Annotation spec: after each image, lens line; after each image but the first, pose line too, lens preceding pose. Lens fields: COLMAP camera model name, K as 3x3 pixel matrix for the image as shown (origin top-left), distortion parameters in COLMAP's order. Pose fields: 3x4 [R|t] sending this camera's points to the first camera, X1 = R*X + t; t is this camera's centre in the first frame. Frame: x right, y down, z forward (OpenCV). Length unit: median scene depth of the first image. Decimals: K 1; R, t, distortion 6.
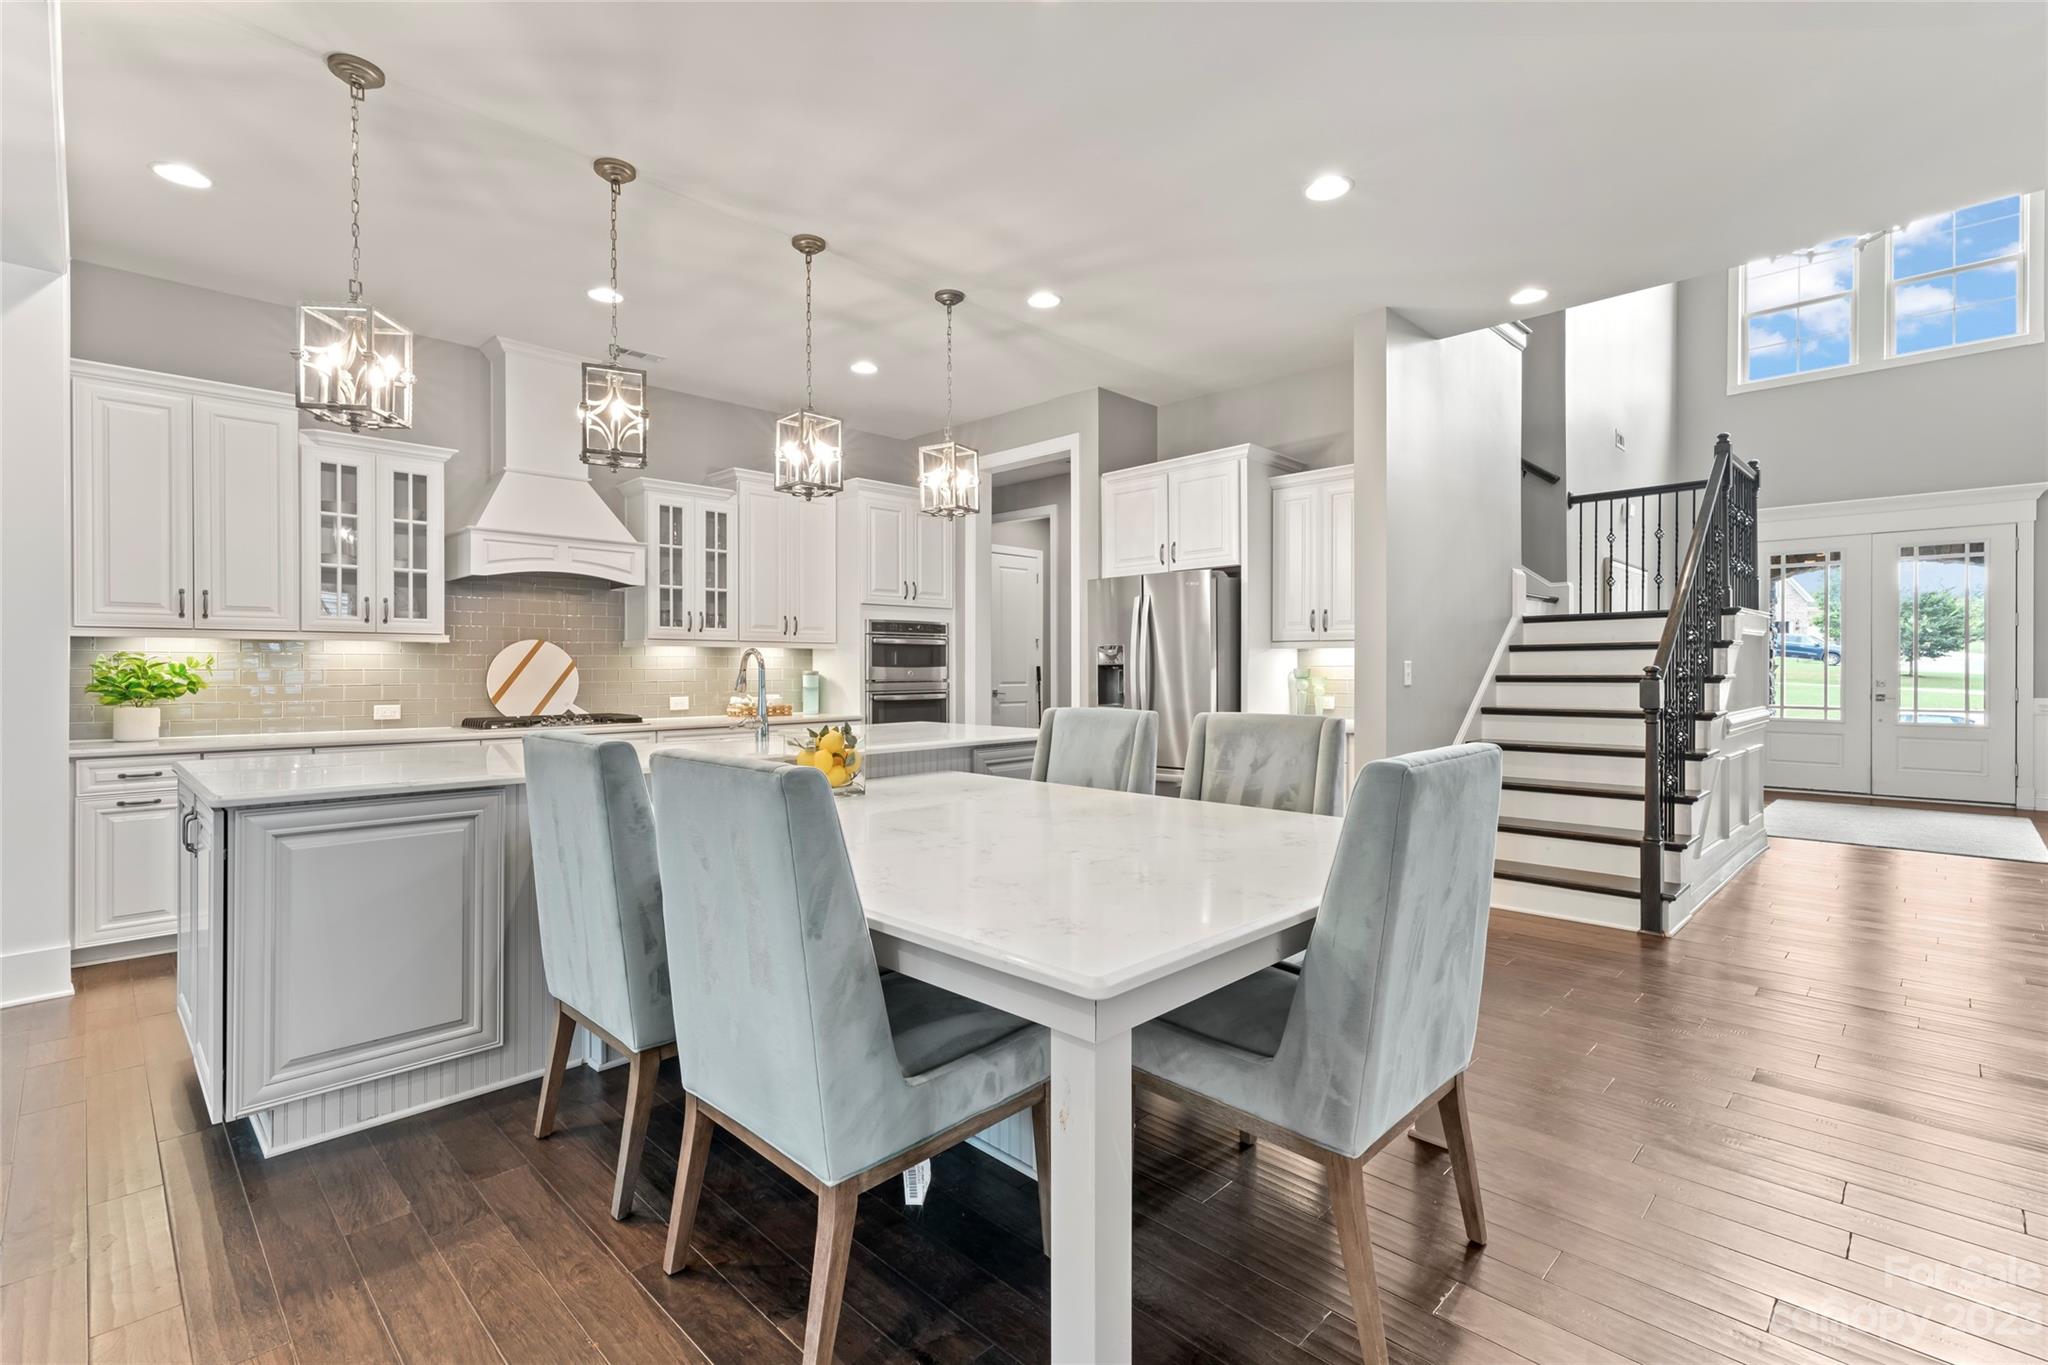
lens RADIAL K [[942.5, 0, 1031.3], [0, 942.5, 670.9], [0, 0, 1]] dist [0.012216, 0.000198]
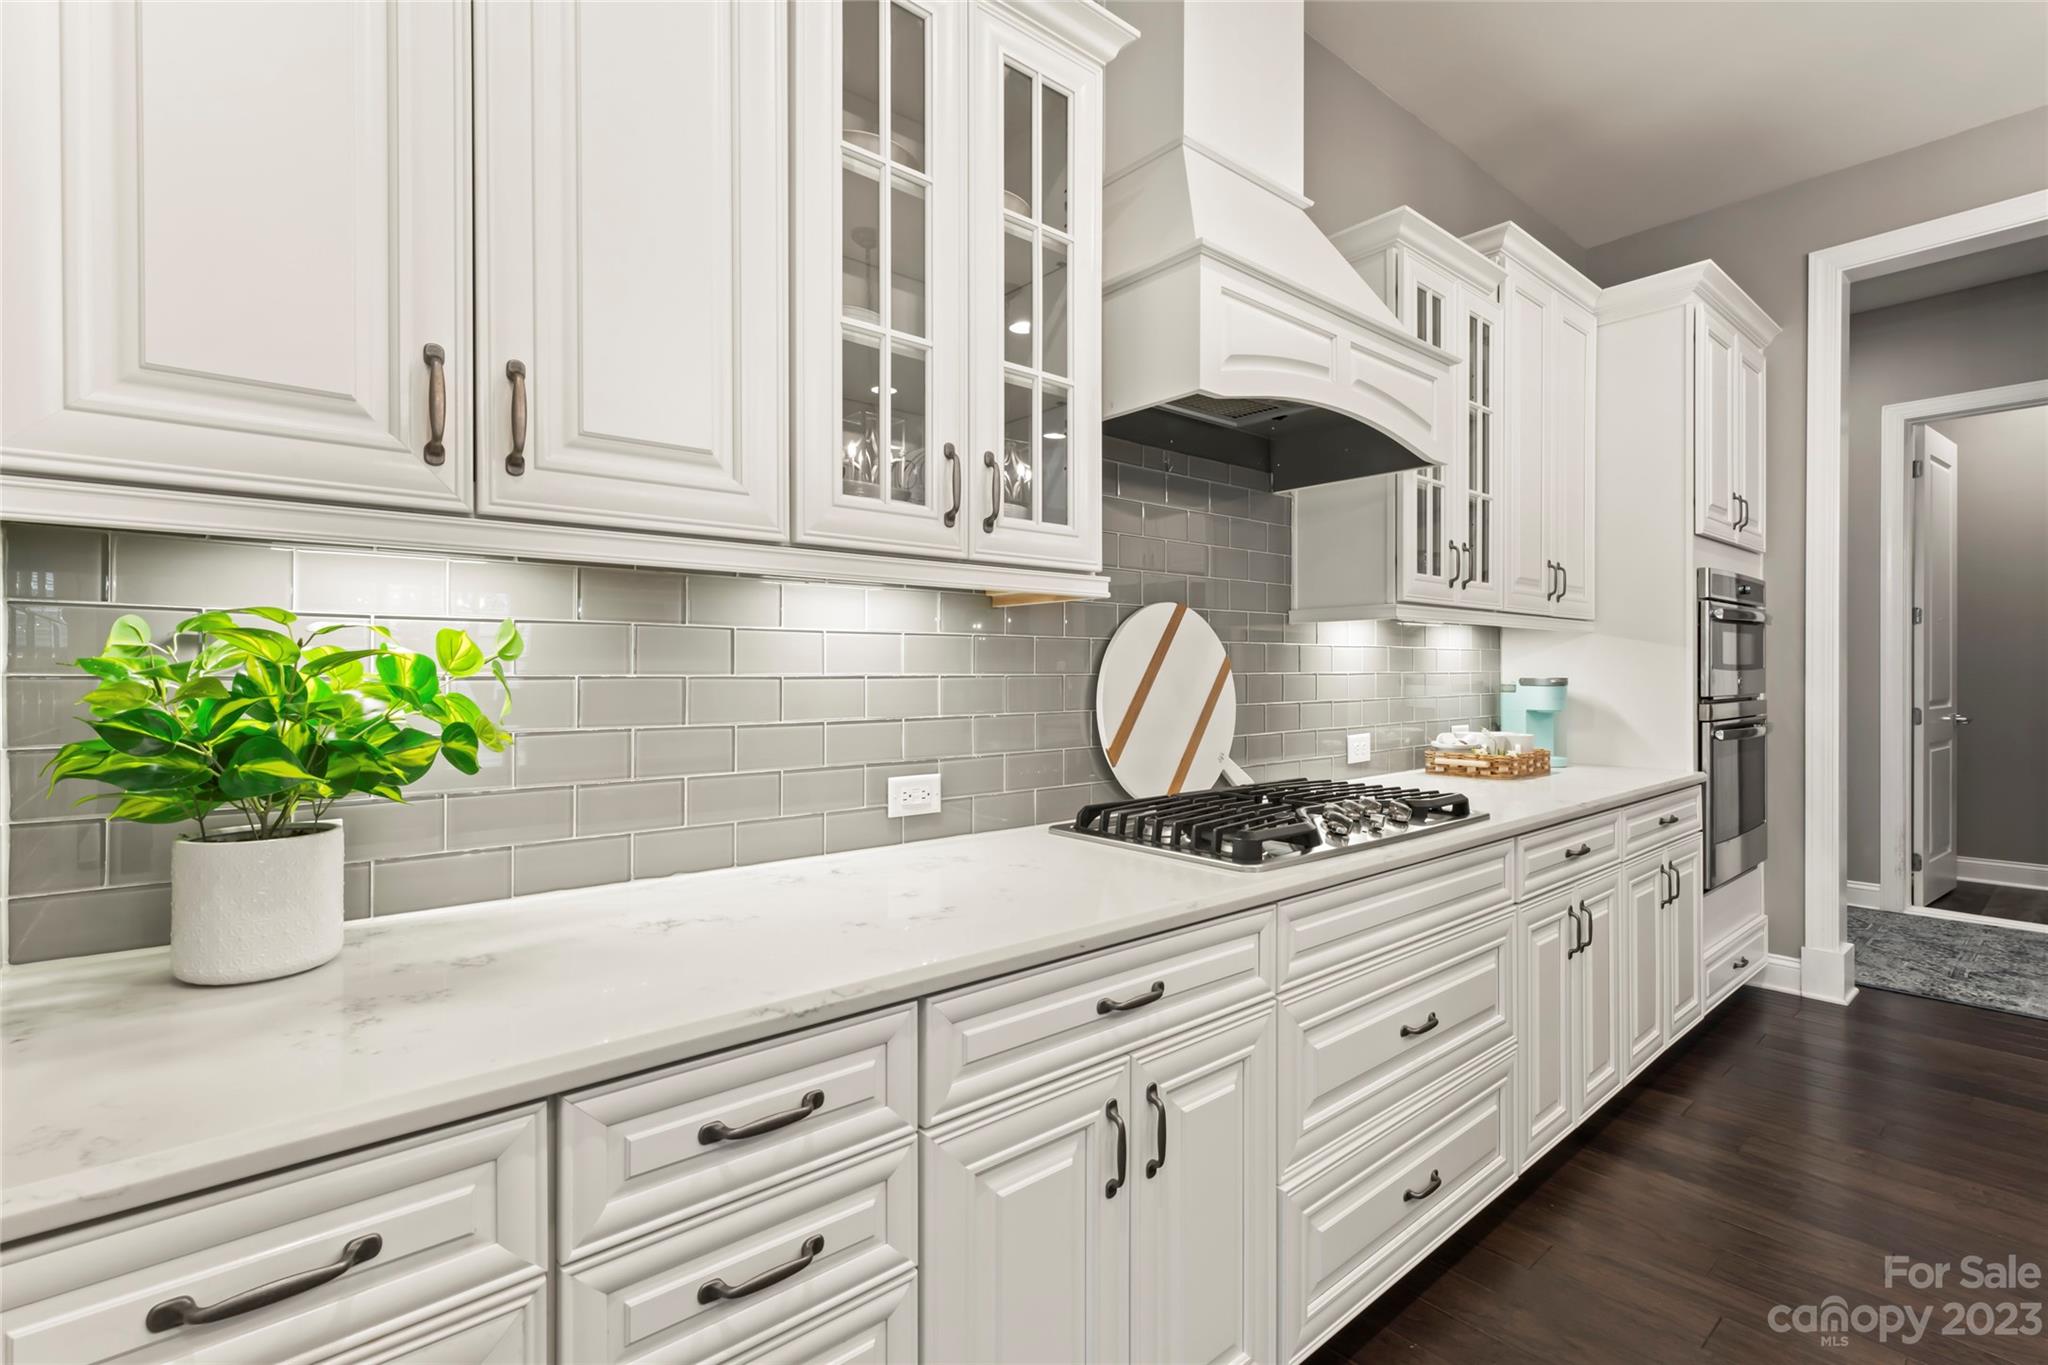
lens RADIAL K [[942.5, 0, 1030.6], [0, 942.5, 670.5], [0, 0, 1]] dist [0.012216, 0.000198]
pose [[0.996482, -0.000299, -0.083810, -0.704241], [-0.000154, 0.999985, -0.005405, -0.002211], [0.083811, 0.005399, 0.996467, 0.754693]]
